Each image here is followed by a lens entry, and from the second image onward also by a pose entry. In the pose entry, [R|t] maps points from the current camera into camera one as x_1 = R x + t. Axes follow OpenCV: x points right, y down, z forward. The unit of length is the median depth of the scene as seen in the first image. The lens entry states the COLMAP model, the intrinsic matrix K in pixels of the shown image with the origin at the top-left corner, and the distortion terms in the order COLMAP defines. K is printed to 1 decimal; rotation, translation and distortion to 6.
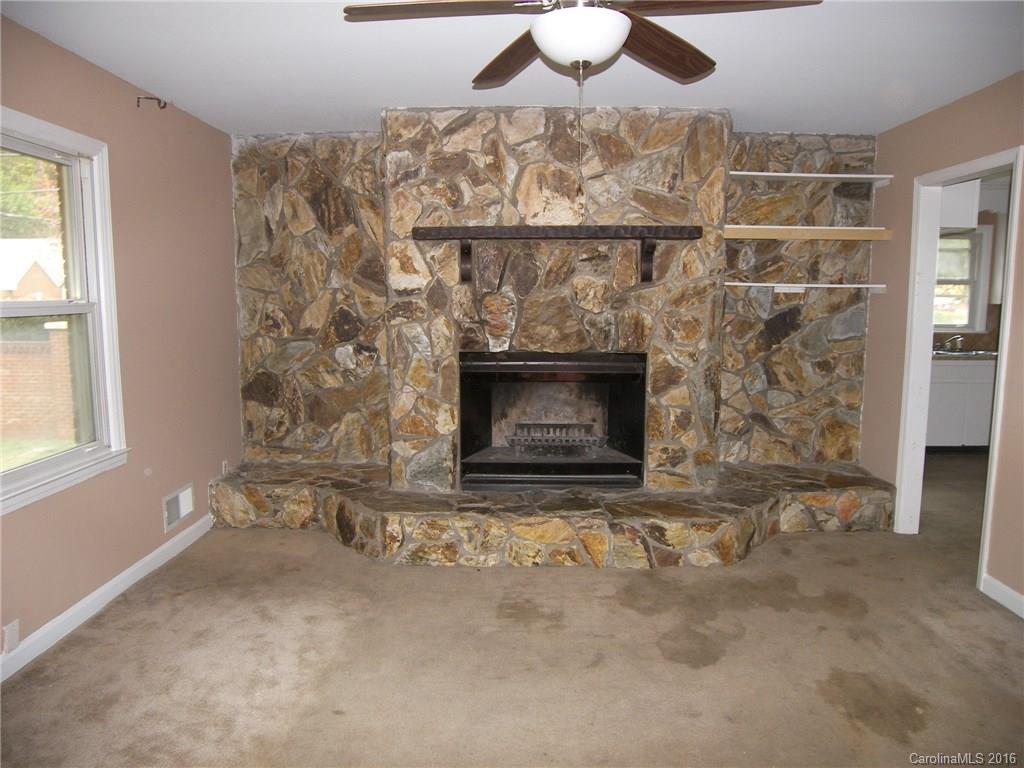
lens RADIAL K [[718.8, 0, 512.0], [0, 718.8, 384.0], [0, 0, 1]] dist [-0.146838, 0.099425]
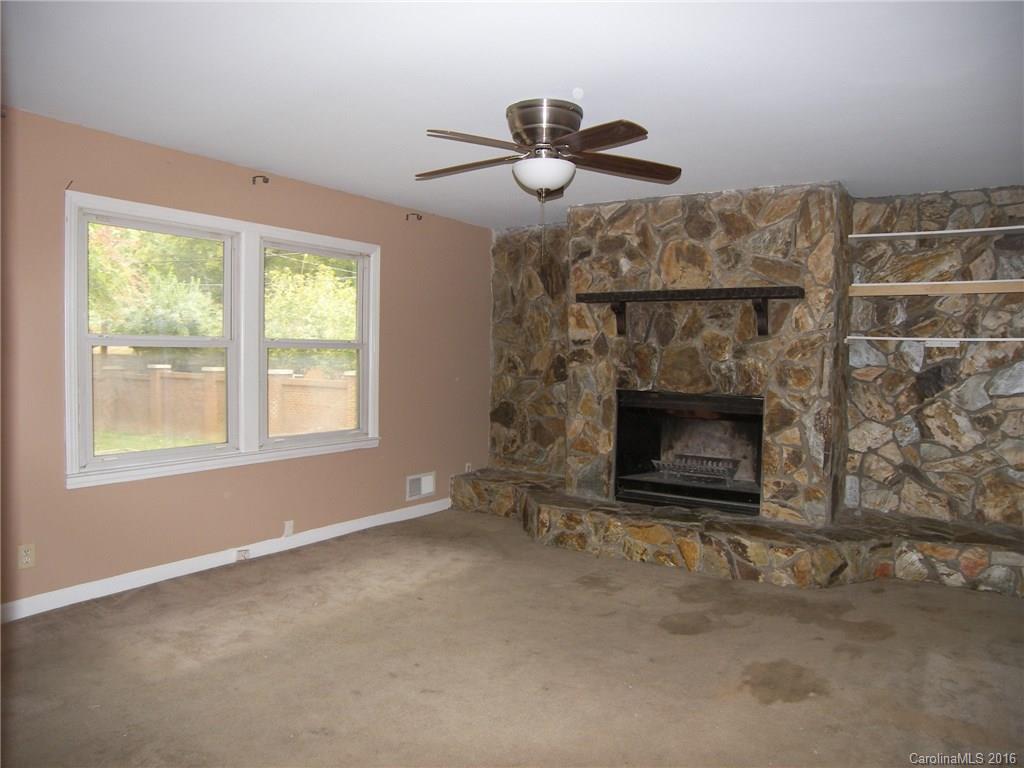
lens RADIAL K [[718.8, 0, 512.0], [0, 718.8, 384.0], [0, 0, 1]] dist [-0.146838, 0.099425]
pose [[0.848493, 0.036959, -0.527914, 0.440714], [-0.083601, 0.994393, -0.064750, 0.043407], [0.522561, 0.099074, 0.846826, -0.175600]]
